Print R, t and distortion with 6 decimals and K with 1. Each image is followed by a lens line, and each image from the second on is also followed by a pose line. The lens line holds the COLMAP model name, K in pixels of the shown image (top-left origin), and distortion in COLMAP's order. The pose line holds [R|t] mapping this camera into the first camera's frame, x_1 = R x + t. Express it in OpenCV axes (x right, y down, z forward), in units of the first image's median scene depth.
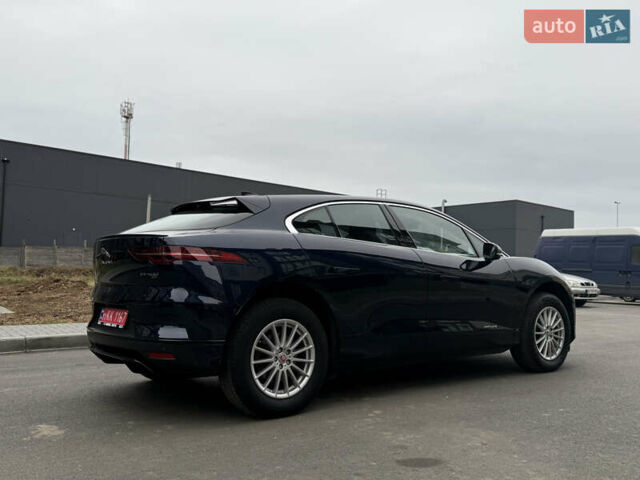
lens RADIAL K [[590.5, 0, 320.0], [0, 590.5, 240.0], [0, 0, 1]] dist [0.161202, -0.317477]
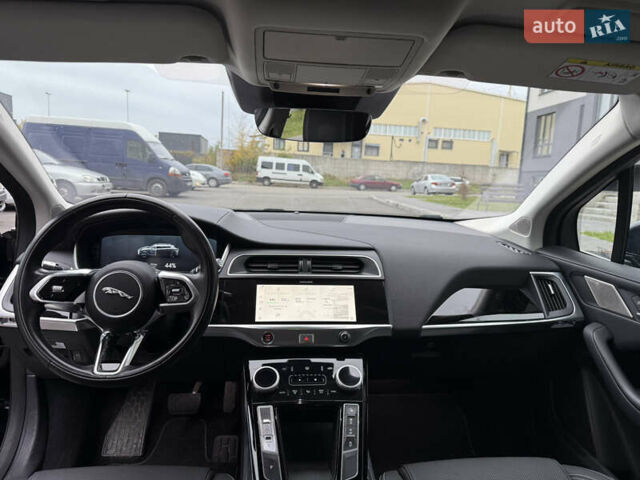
lens RADIAL K [[455.4, 0, 317.1], [0, 455.4, 247.3], [0, 0, 1]] dist [0.036482, -0.005662]
pose [[0.538346, -0.128005, 0.832945, -0.003952], [-0.088045, 0.974444, 0.206655, -0.003024], [-0.838112, -0.184588, 0.513318, 0.266912]]
